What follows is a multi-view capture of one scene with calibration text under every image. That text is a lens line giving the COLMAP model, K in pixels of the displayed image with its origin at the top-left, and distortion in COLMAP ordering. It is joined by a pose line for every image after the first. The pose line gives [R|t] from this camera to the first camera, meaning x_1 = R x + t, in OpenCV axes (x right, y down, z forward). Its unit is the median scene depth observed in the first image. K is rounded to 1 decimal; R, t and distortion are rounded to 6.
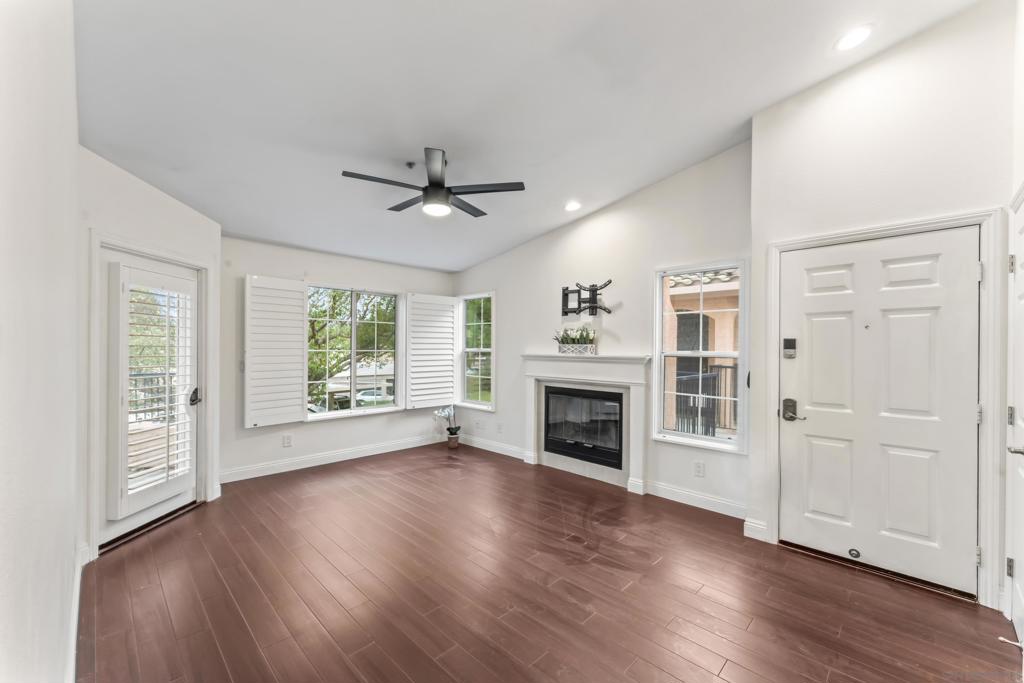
lens RADIAL K [[407.2, 0, 512.3], [0, 407.2, 346.9], [0, 0, 1]] dist [-0.000431, -0.000037]
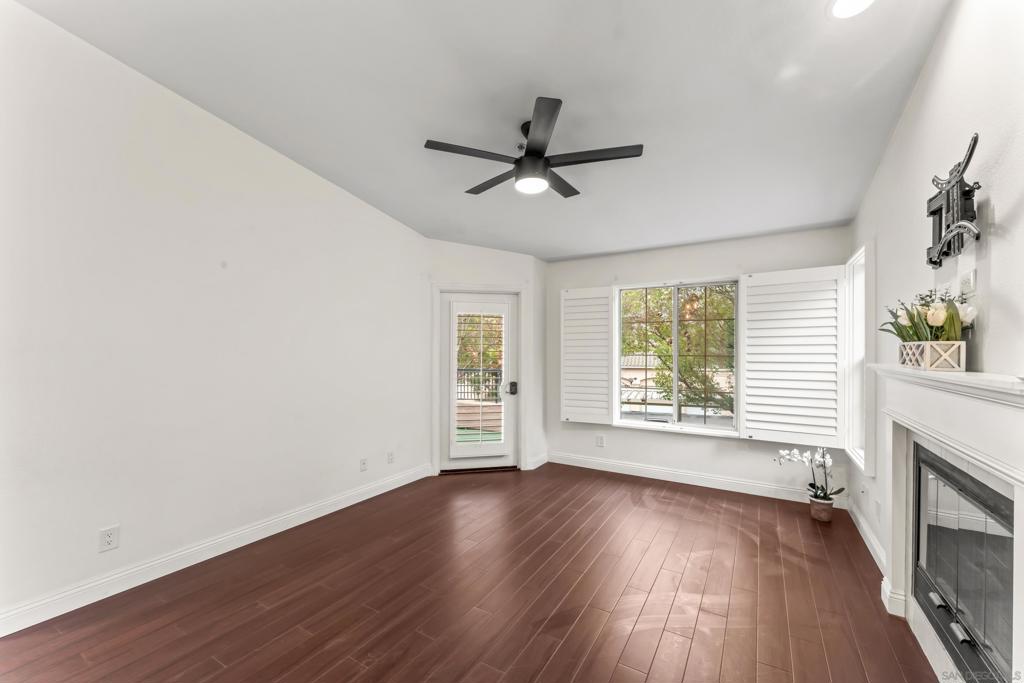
lens RADIAL K [[408.1, 0, 510.1], [0, 408.1, 354.5], [0, 0, 1]] dist [-0.000148, -0.000023]
pose [[0.222057, 0.004510, -0.975023, 0.426462], [0.004515, 0.999974, 0.005653, 0.000762], [0.975023, -0.005657, 0.222031, 0.542991]]
